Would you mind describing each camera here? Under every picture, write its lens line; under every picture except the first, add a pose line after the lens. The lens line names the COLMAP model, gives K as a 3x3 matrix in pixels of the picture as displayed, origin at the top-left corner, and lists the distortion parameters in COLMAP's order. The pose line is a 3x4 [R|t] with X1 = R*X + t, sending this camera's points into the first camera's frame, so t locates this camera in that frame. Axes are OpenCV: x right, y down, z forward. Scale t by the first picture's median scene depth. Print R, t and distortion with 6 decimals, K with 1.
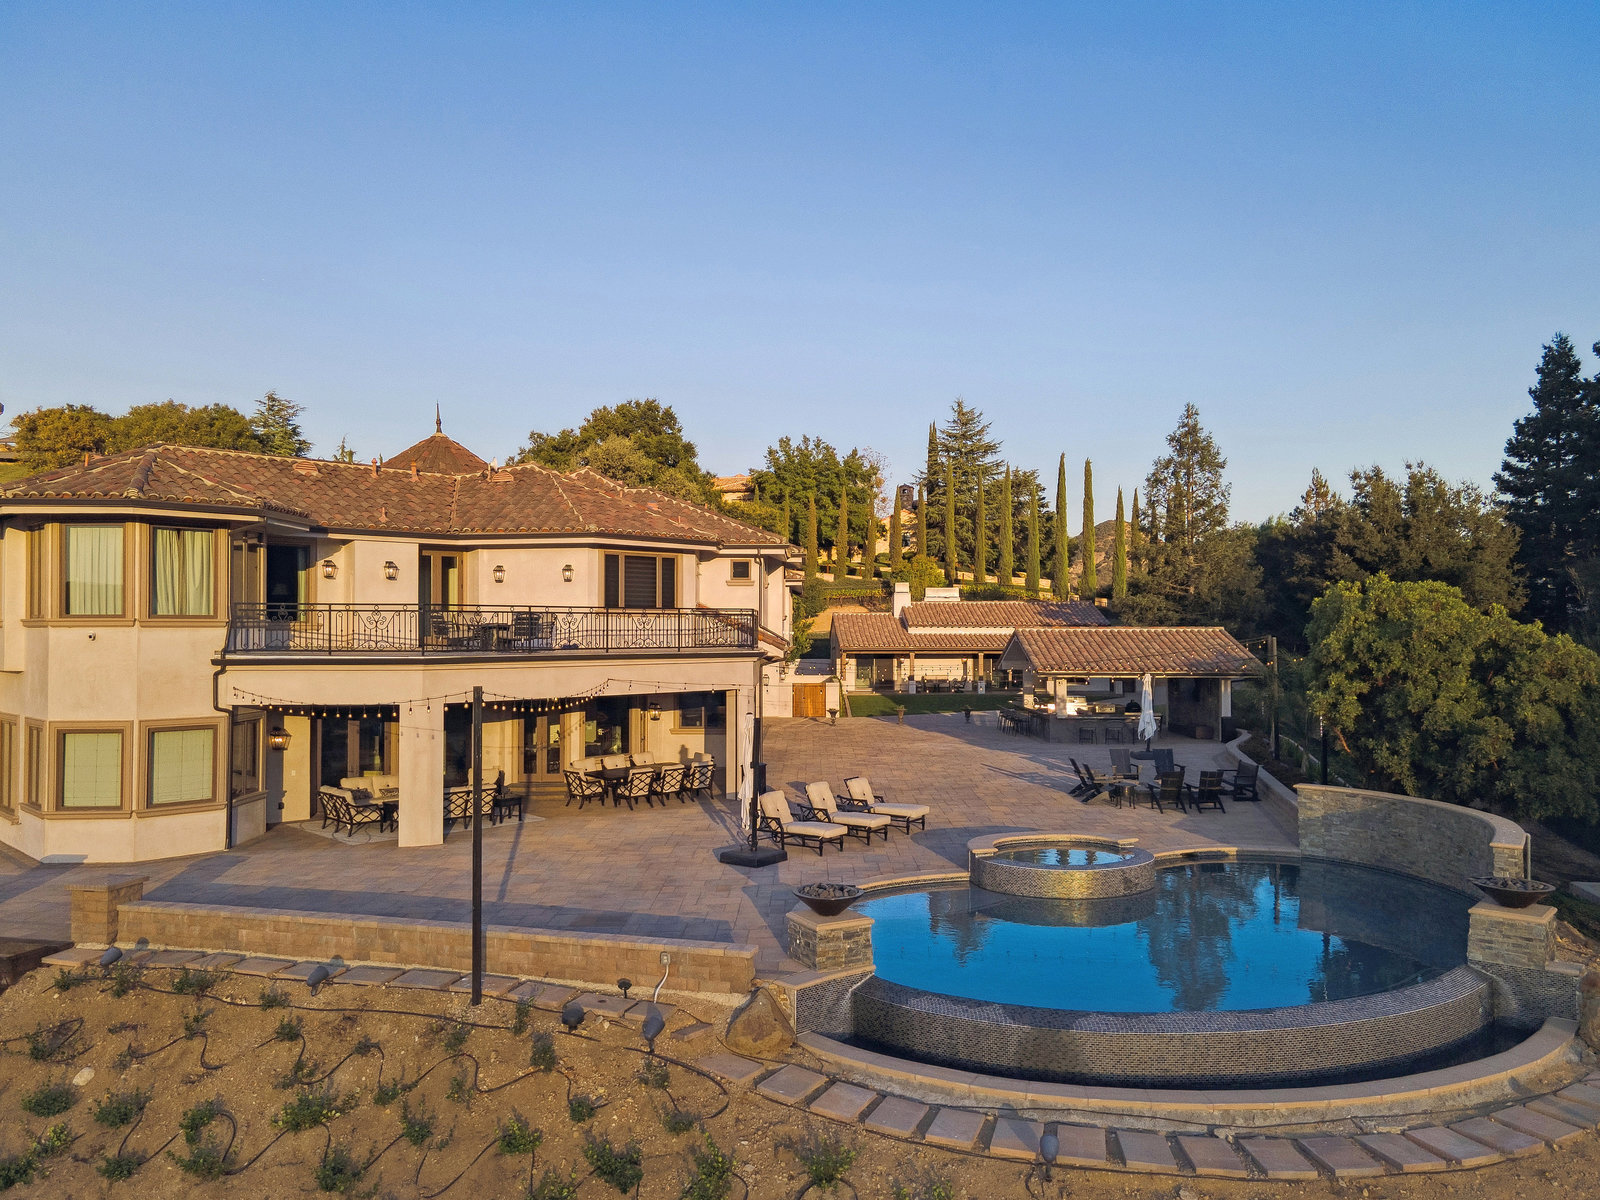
lens RADIAL K [[1168.4, 0, 800.0], [0, 1168.4, 600.0], [0, 0, 1]] dist [0.042846, 0.005301]
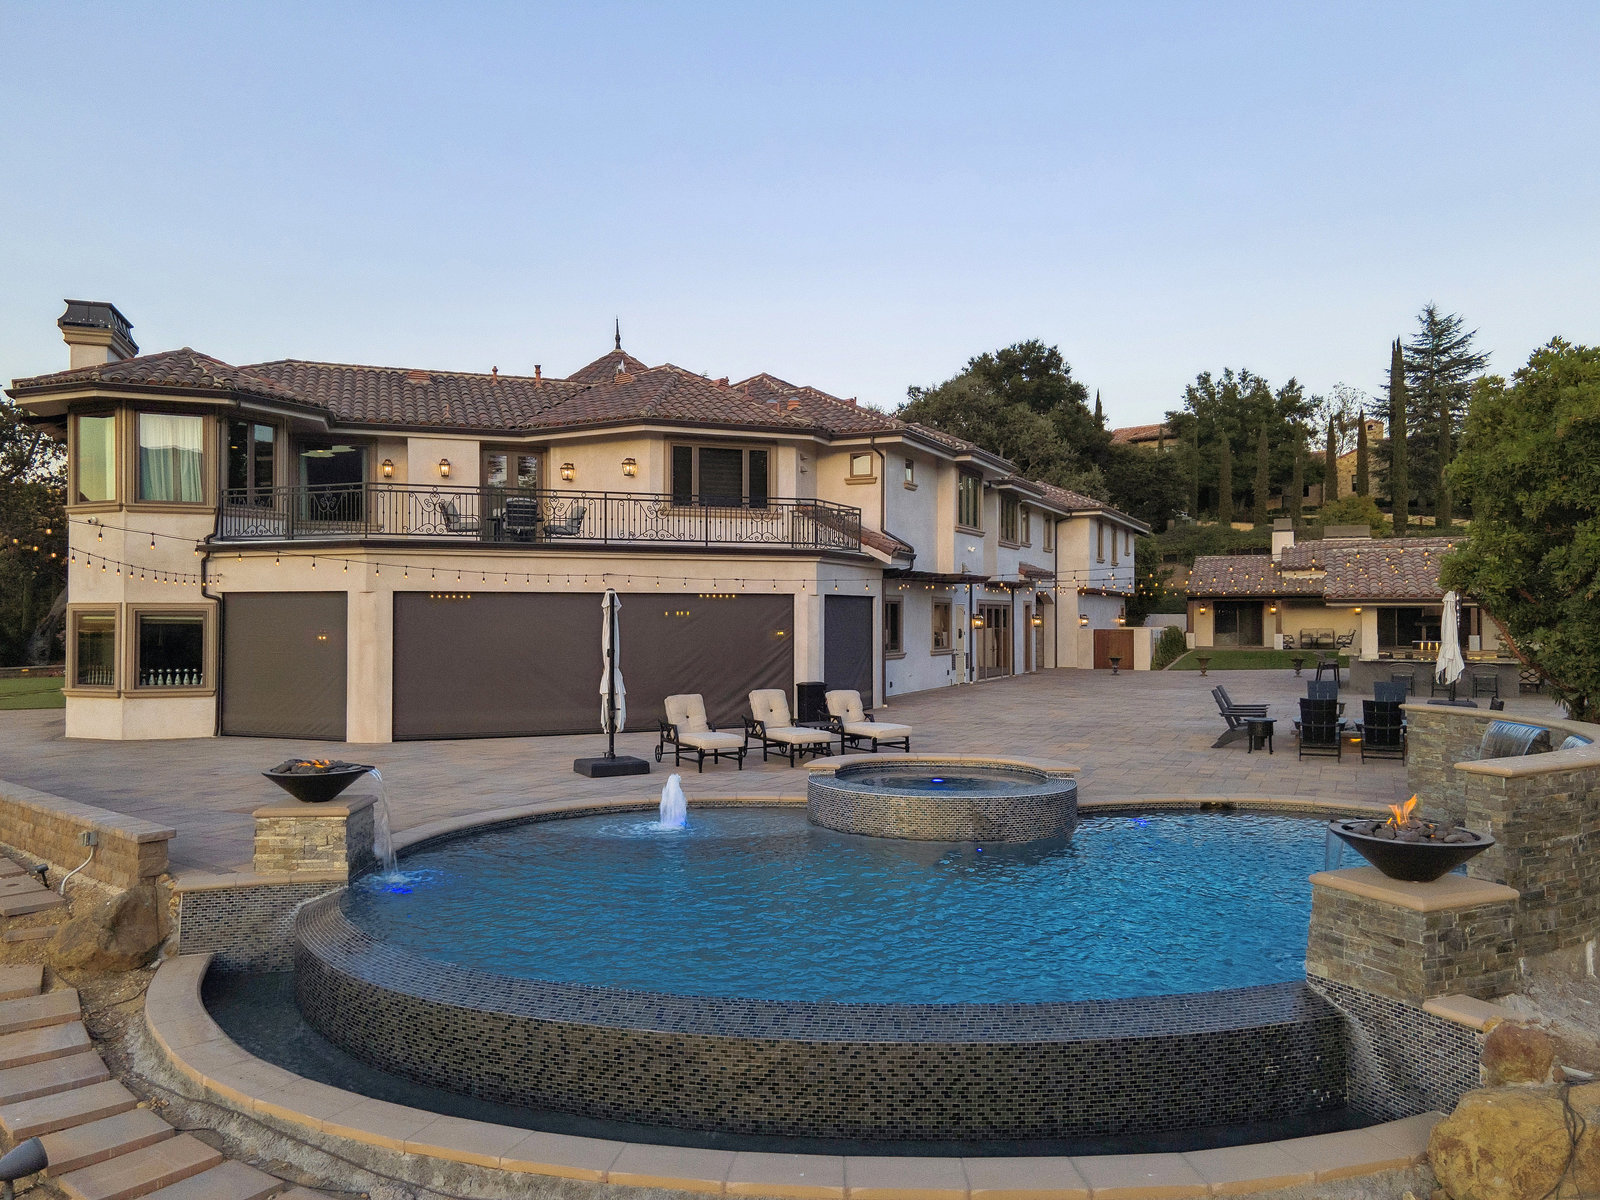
lens RADIAL K [[1168.4, 0, 800.0], [0, 1168.4, 600.0], [0, 0, 1]] dist [0.042846, 0.005301]
pose [[0.910150, -0.004049, -0.414260, 0.282987], [0.010447, 0.999859, 0.013182, 0.065959], [0.414148, -0.016325, 0.910063, 0.223543]]
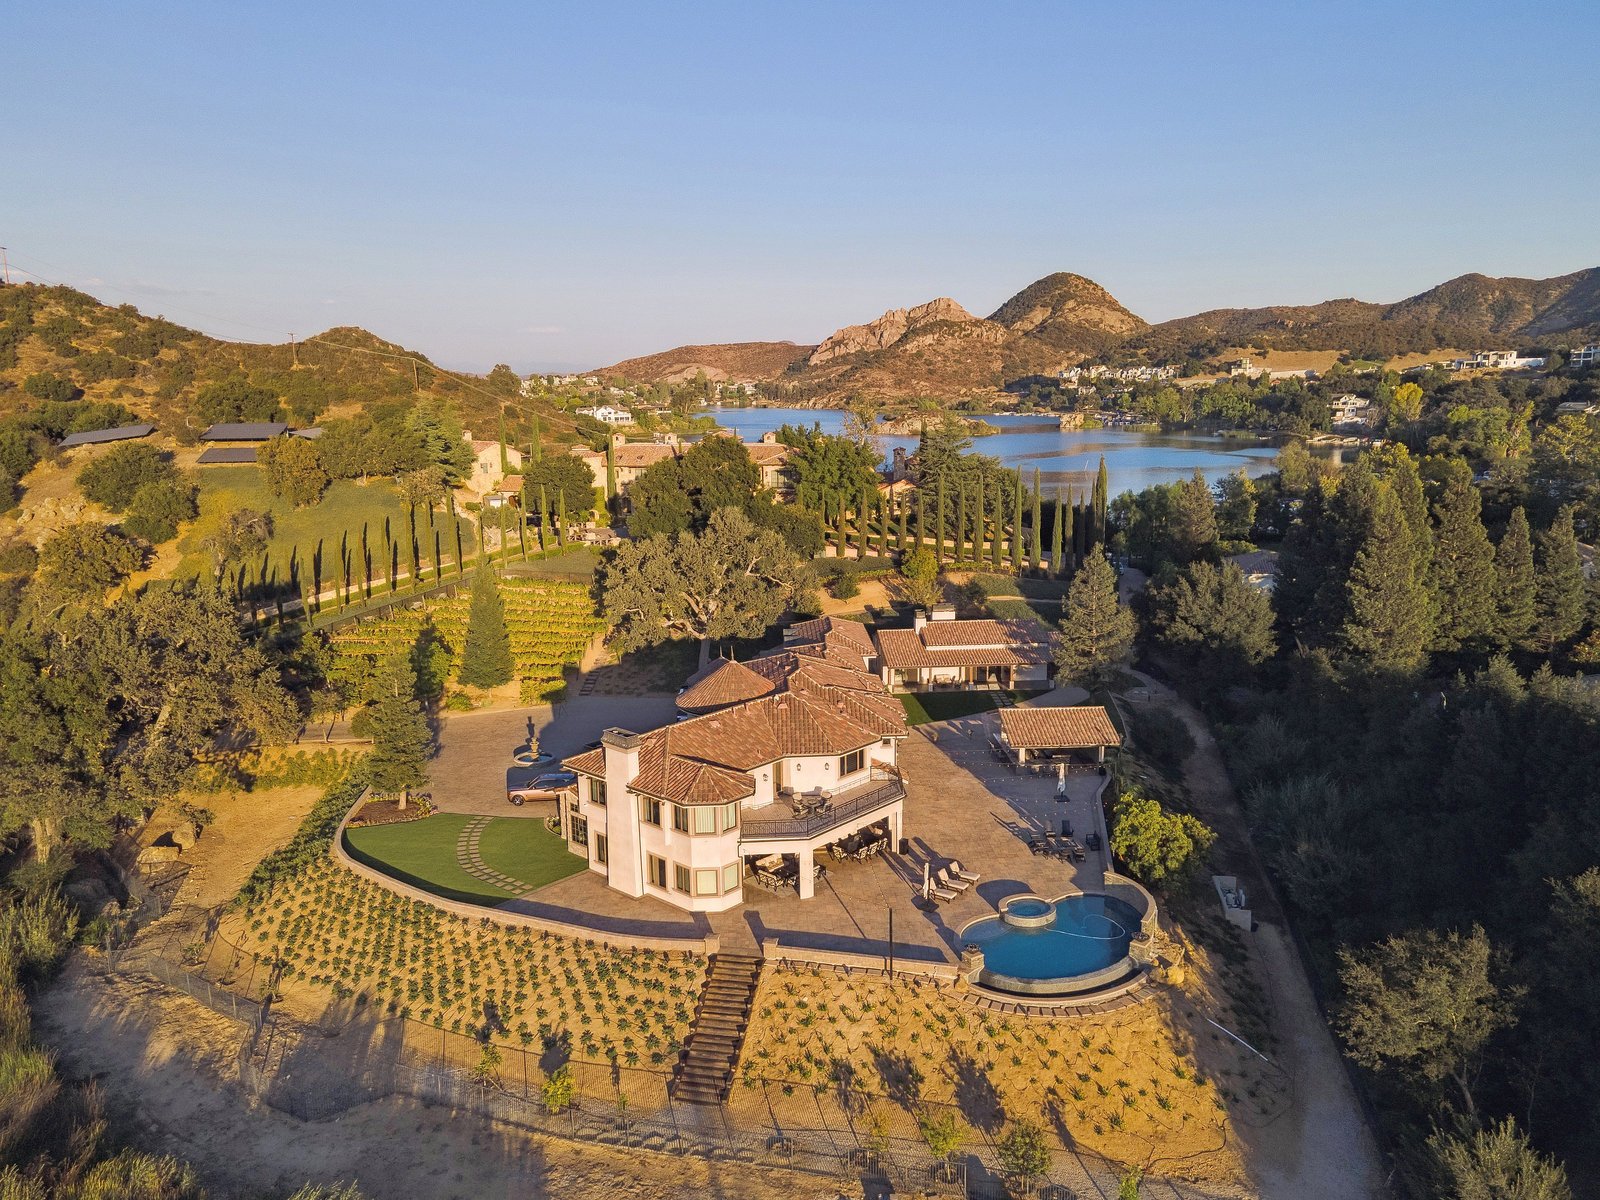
lens RADIAL K [[1168.4, 0, 800.0], [0, 1168.4, 600.0], [0, 0, 1]] dist [0.042846, 0.005301]
pose [[0.998702, -0.023505, 0.045194, -0.346558], [0.013593, 0.977978, 0.208266, -0.848373], [-0.049094, -0.207382, 0.977027, -1.276815]]
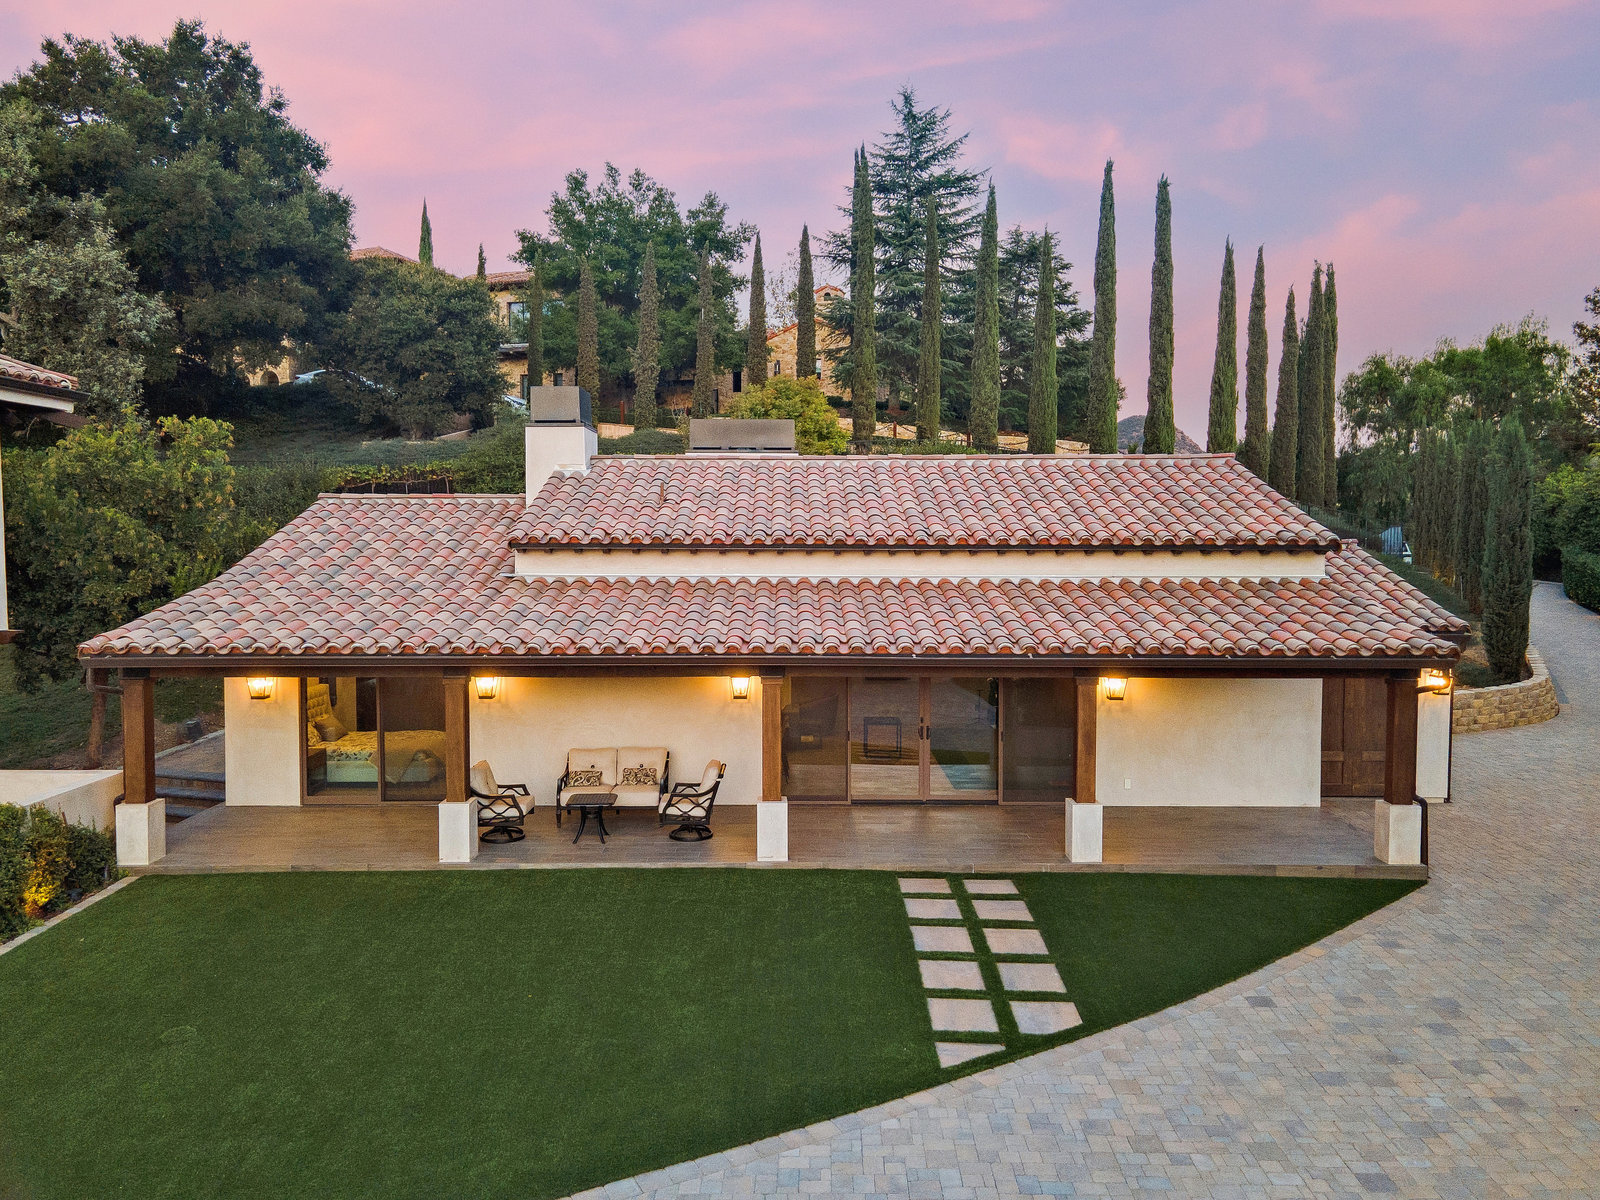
lens RADIAL K [[1214.5, 0, 800.0], [0, 1214.5, 600.0], [0, 0, 1]] dist [0.010741, 0.003577]
pose [[0.999947, 0.003097, -0.009809, 0.345391], [-0.002267, 0.996504, 0.083509, 0.026510], [0.010033, -0.083483, 0.996459, 1.635598]]
